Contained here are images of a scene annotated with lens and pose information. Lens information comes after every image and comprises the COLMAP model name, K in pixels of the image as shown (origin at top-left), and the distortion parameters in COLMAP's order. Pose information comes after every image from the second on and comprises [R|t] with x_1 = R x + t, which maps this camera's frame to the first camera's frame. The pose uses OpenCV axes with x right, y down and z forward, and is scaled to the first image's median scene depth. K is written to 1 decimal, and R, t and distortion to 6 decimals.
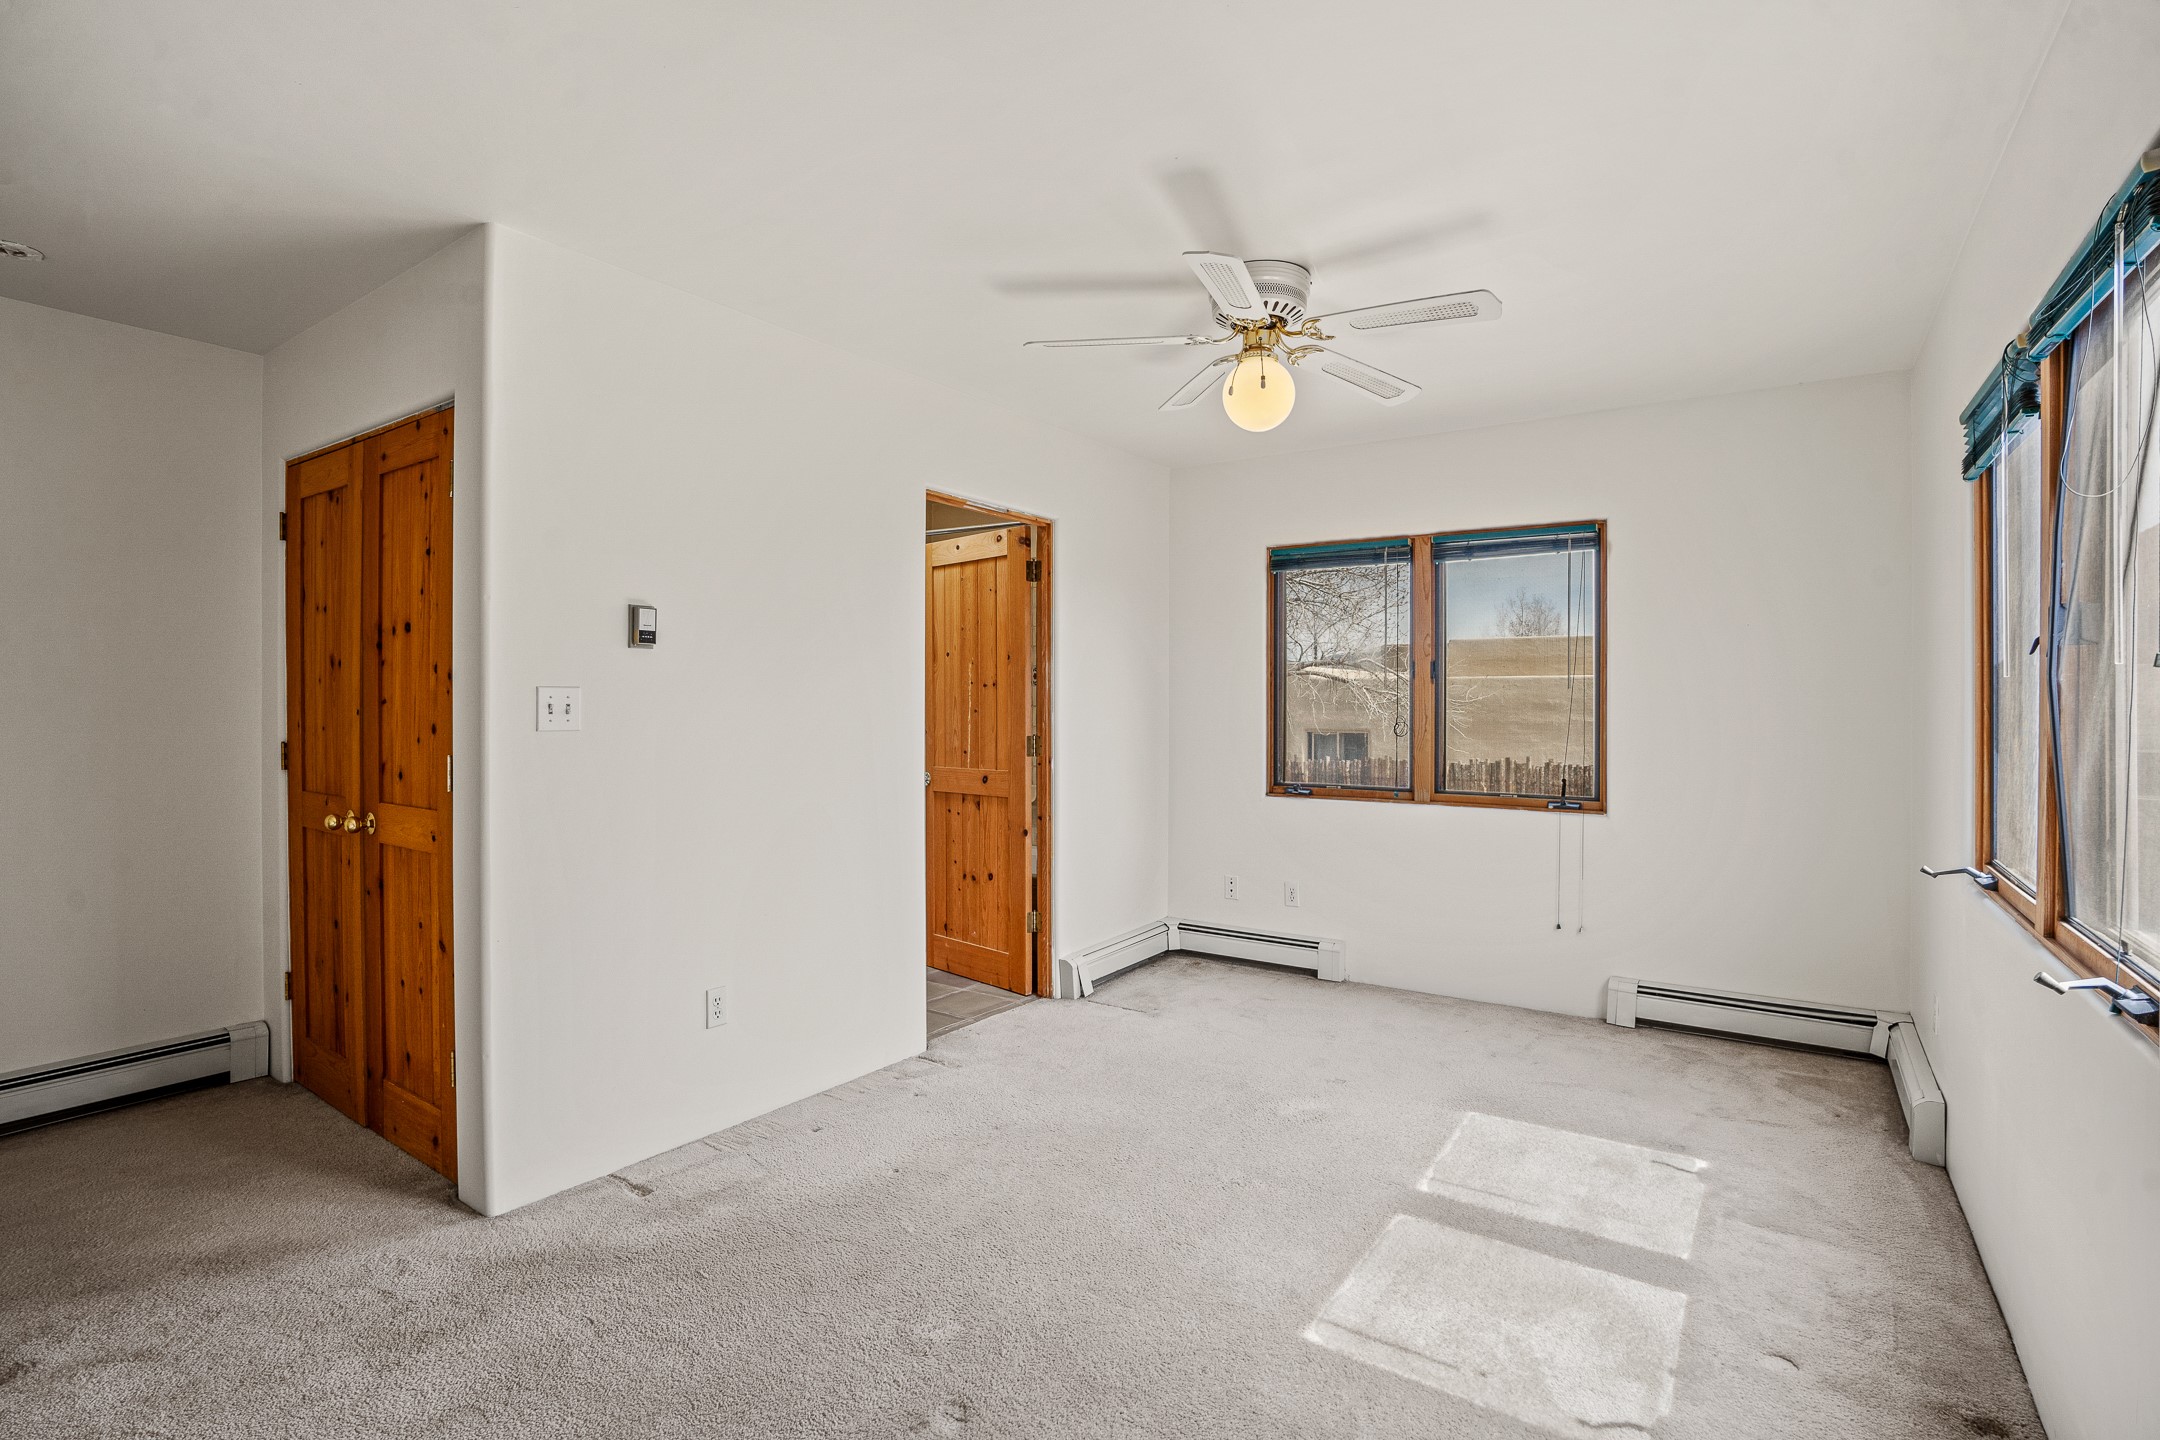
lens RADIAL K [[1017.8, 0, 1086.5], [0, 1017.8, 711.7], [0, 0, 1]] dist [-0.042777, 0.005182]
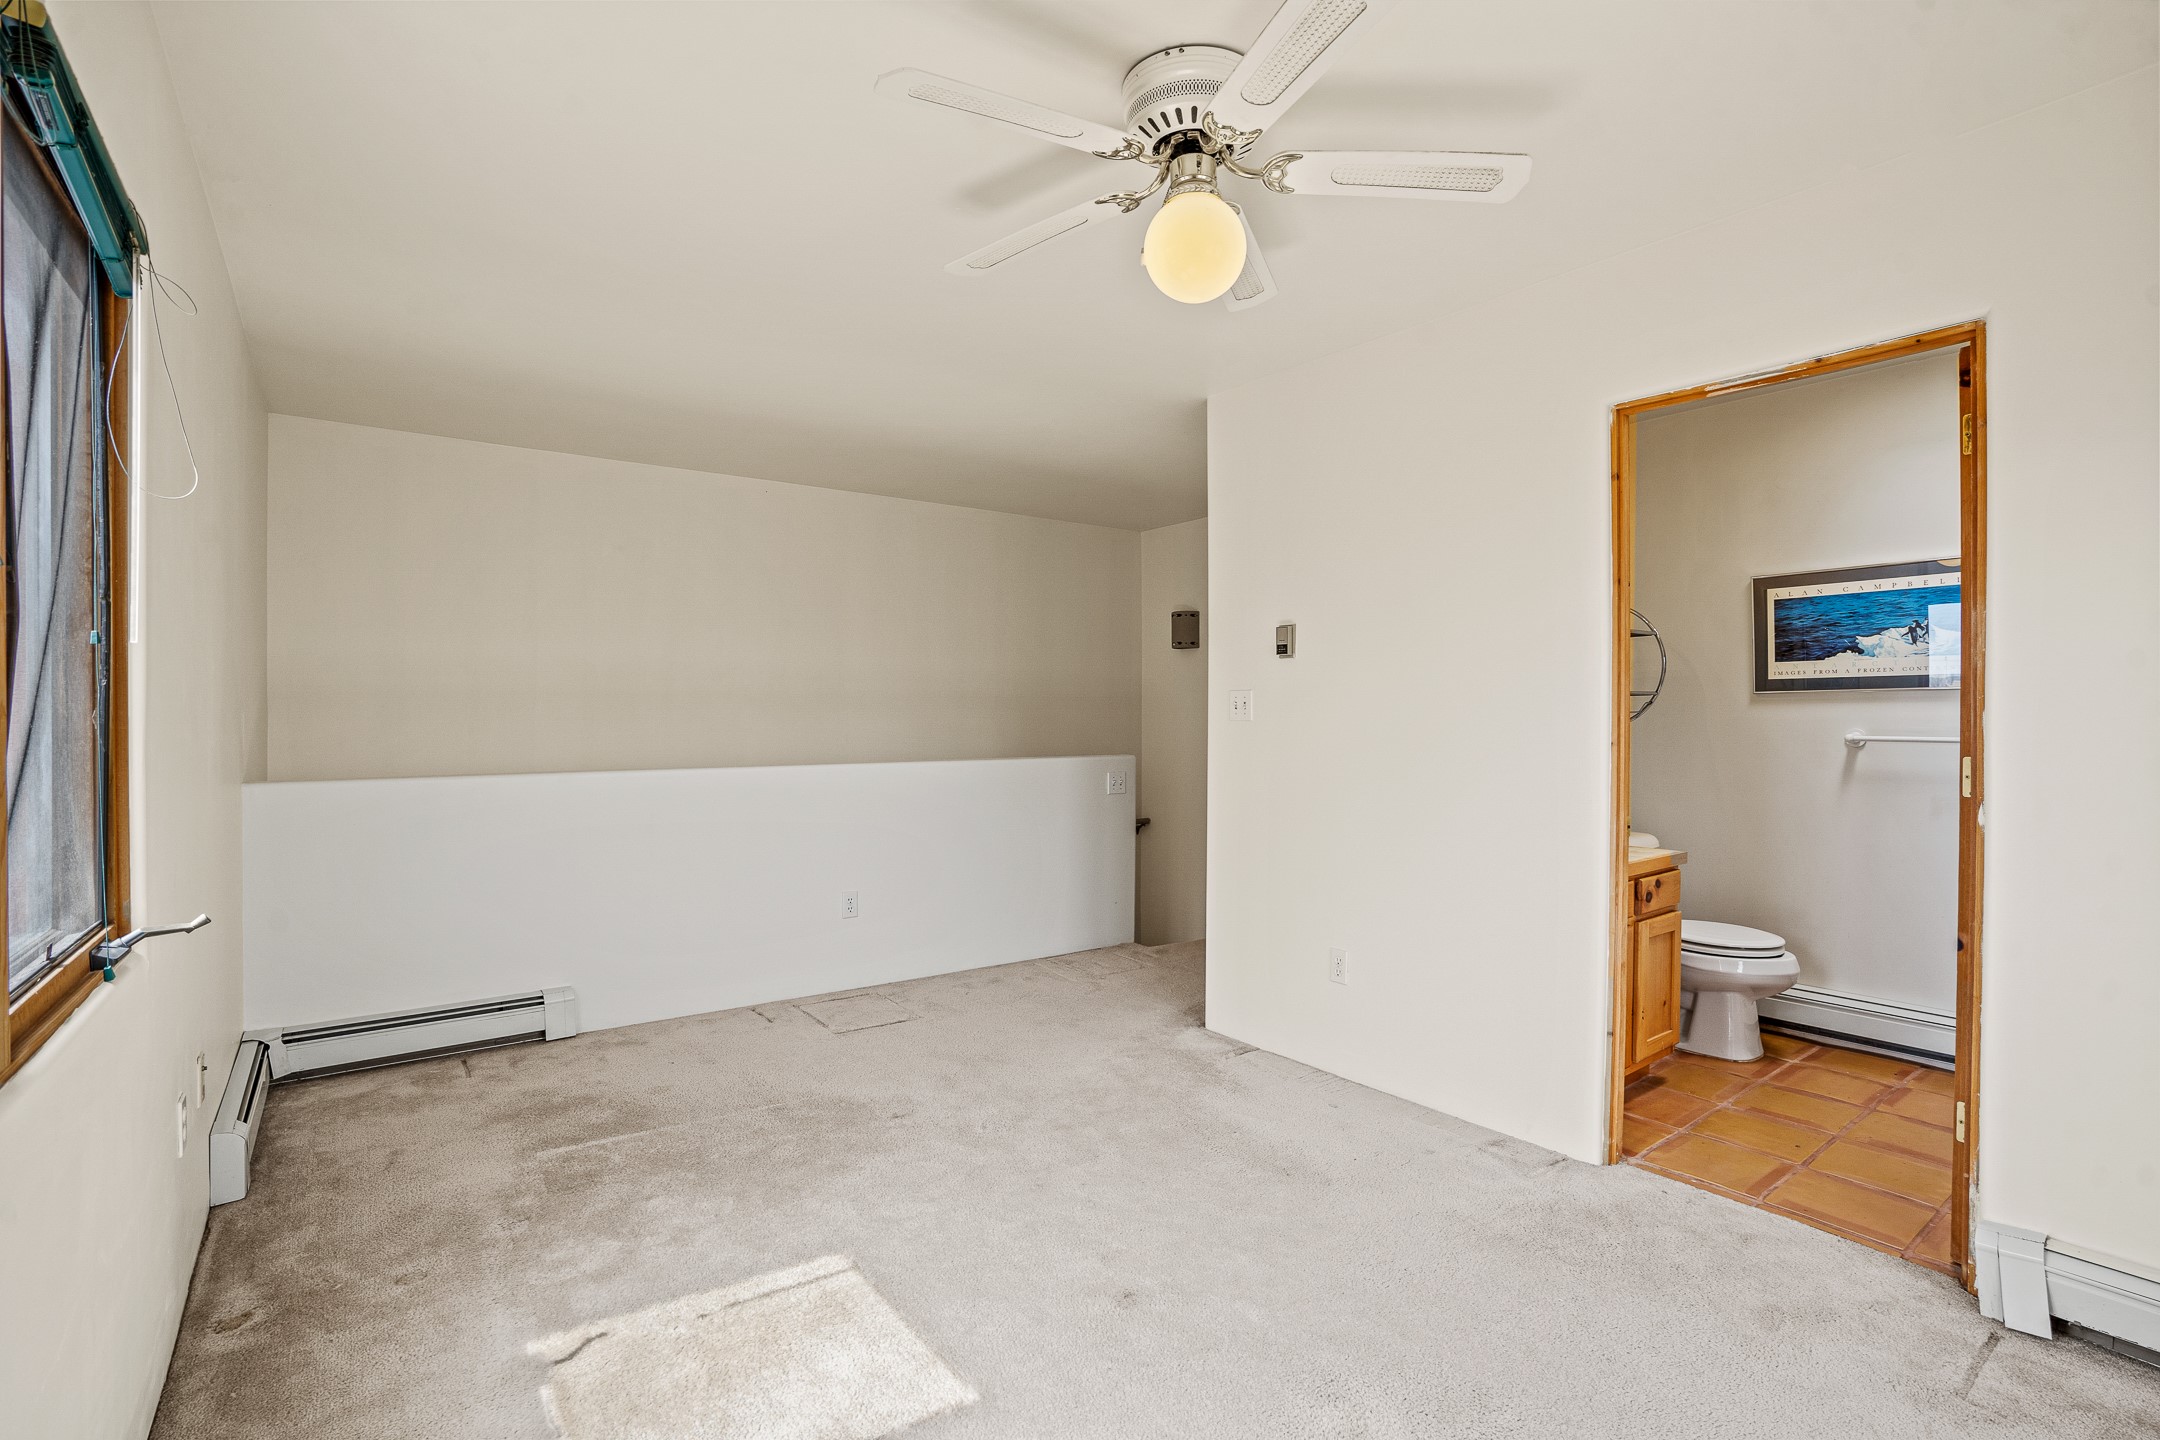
lens RADIAL K [[1017.8, 0, 1084.6], [0, 1017.8, 725.2], [0, 0, 1]] dist [-0.042777, 0.005182]
pose [[-0.325857, 0.003521, -0.945412, 0.893719], [-0.007433, 0.999953, 0.006286, 0.017260], [0.945390, 0.009075, -0.325816, 1.213026]]
